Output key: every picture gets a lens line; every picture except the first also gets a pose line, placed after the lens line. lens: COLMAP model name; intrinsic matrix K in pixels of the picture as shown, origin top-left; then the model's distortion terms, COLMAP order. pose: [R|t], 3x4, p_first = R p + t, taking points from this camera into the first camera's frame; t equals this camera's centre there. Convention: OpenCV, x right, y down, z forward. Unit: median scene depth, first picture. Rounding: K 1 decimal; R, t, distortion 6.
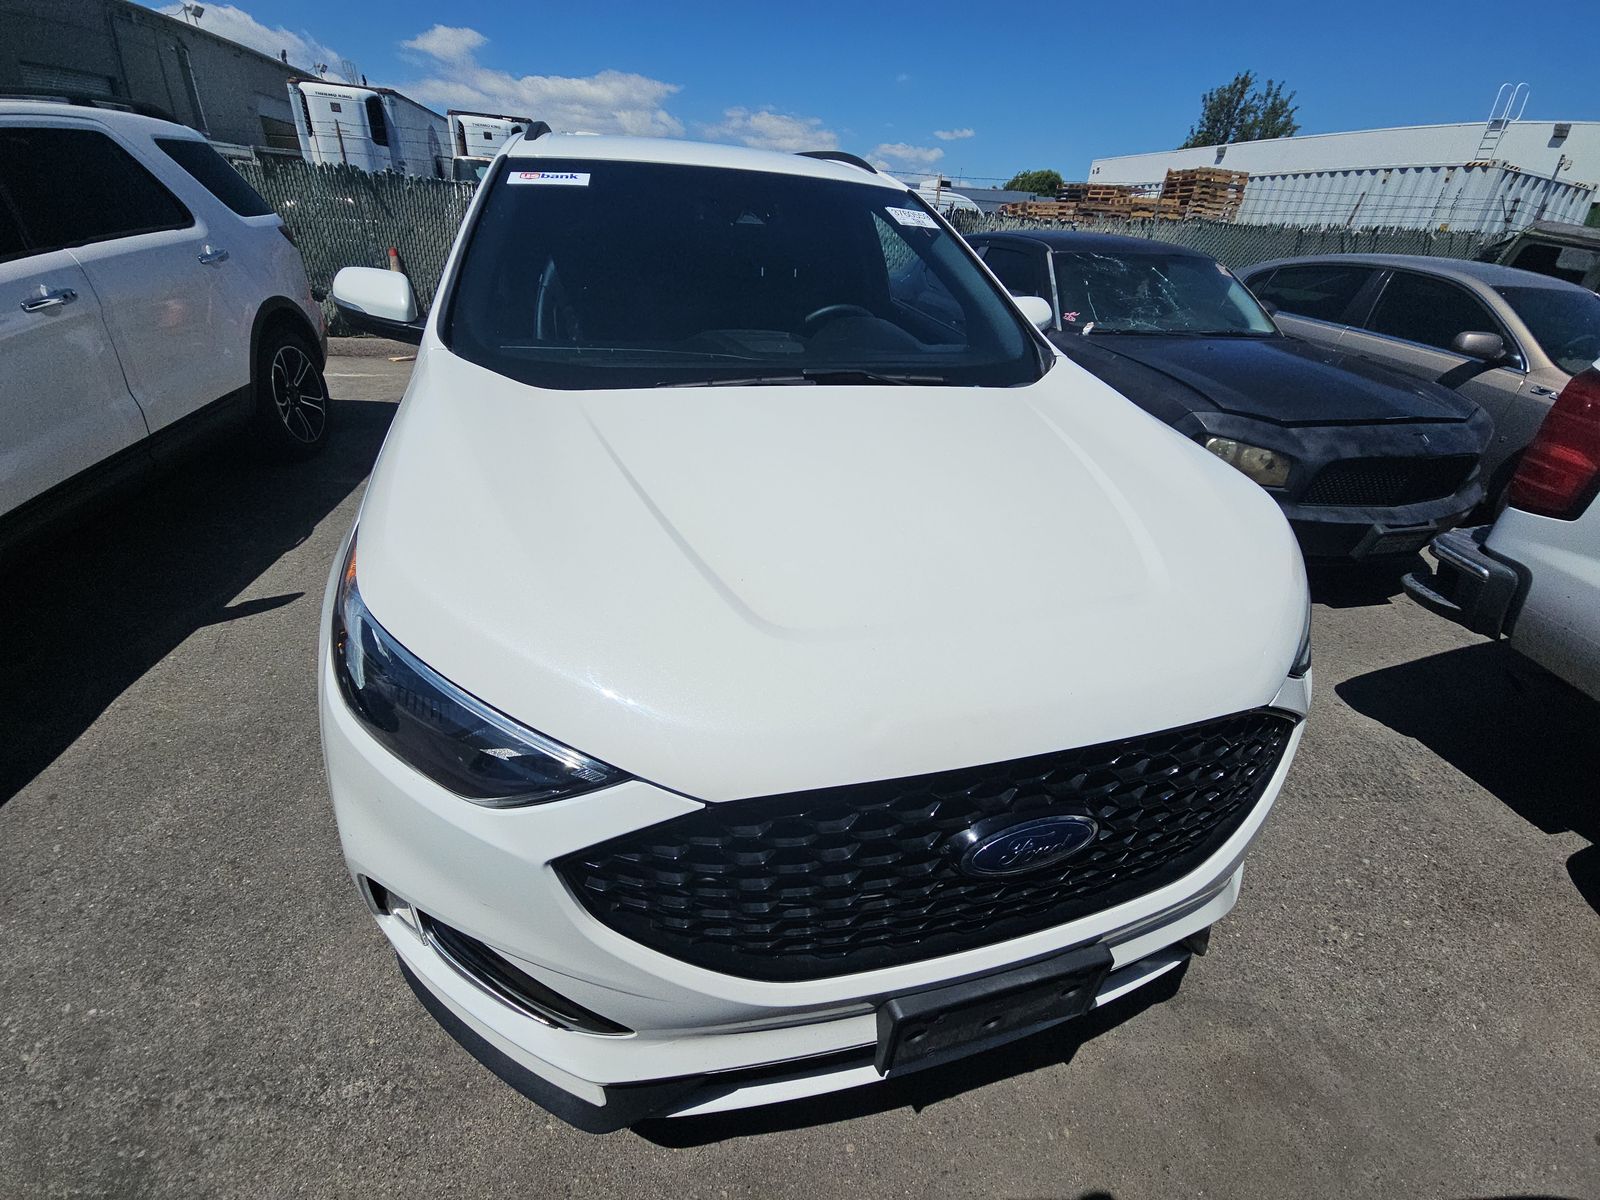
lens RADIAL K [[652.1, 0, 800.0], [0, 652.1, 600.0], [0, 0, 1]] dist [0.053963, -0.031677]
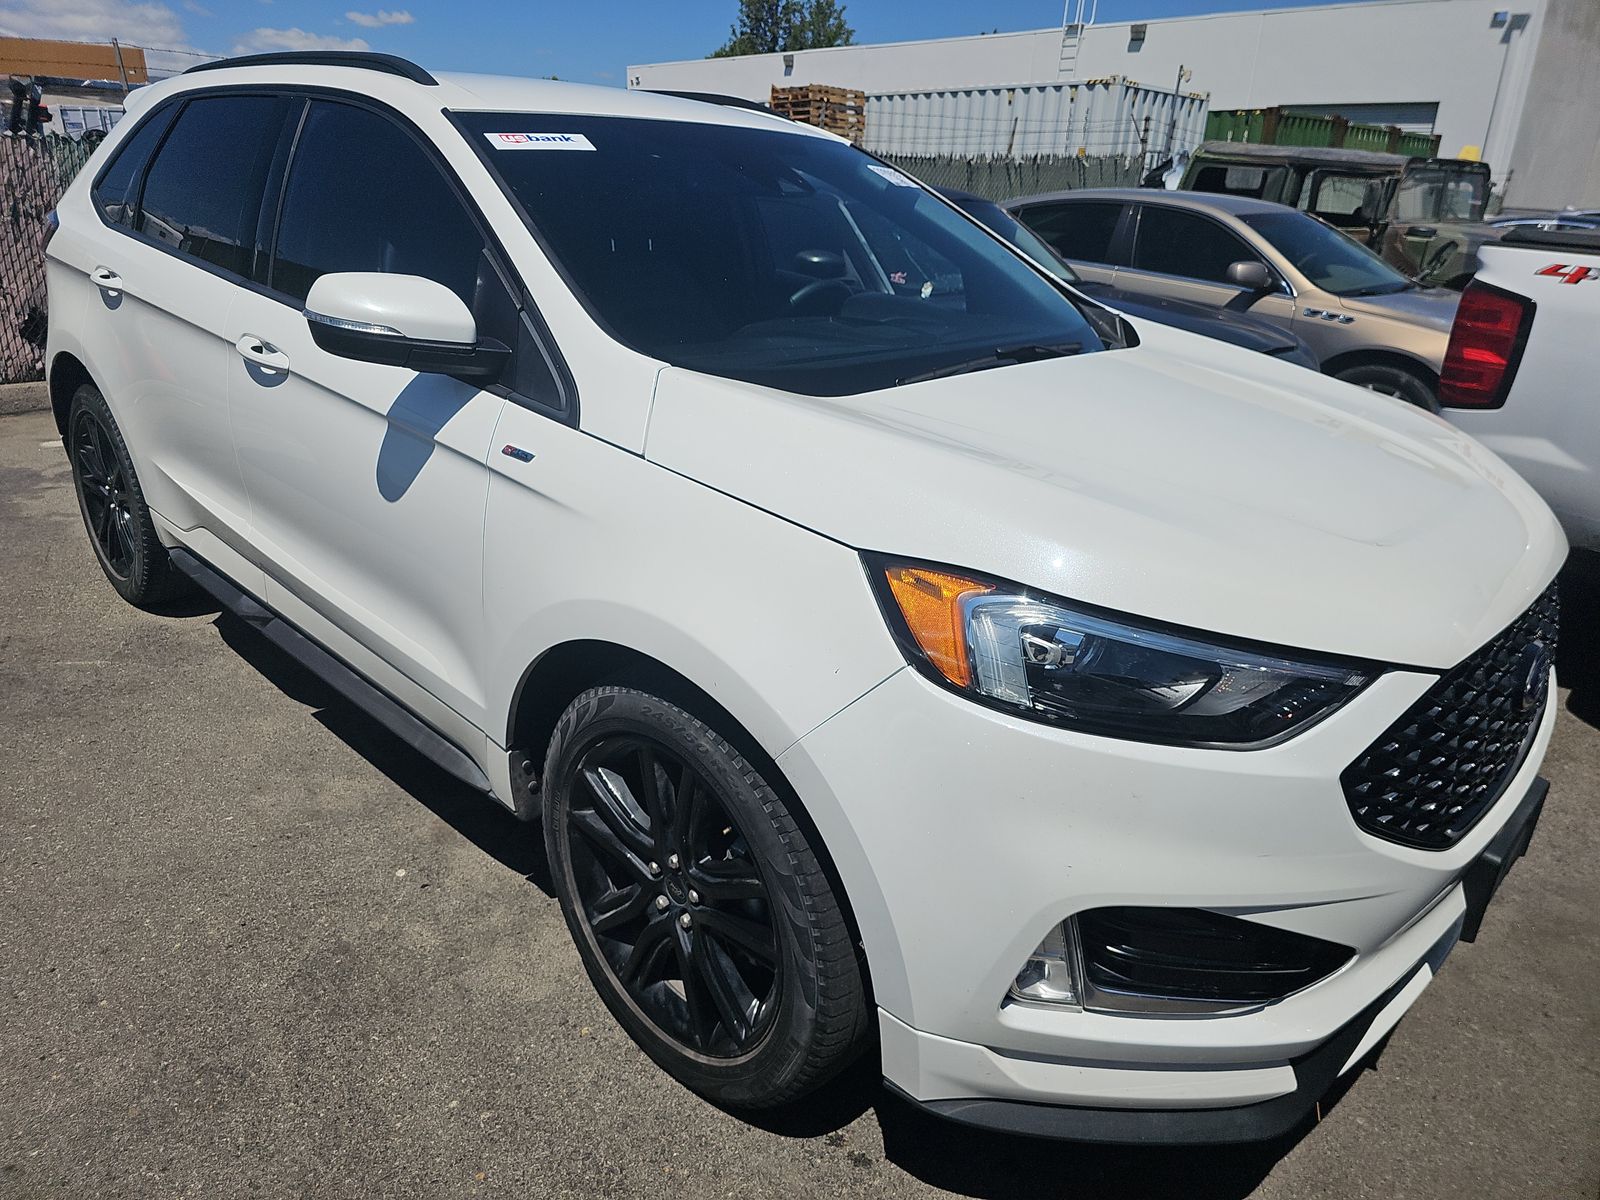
lens RADIAL K [[1062.6, 0, 828.6], [0, 1062.6, 597.4], [0, 0, 1]] dist [0.018886, 0.001132]
pose [[0.864264, -0.205594, 0.459106, -0.102731], [0.258646, 0.964404, -0.055026, -0.000380], [-0.431451, 0.166303, 0.886676, -0.013239]]
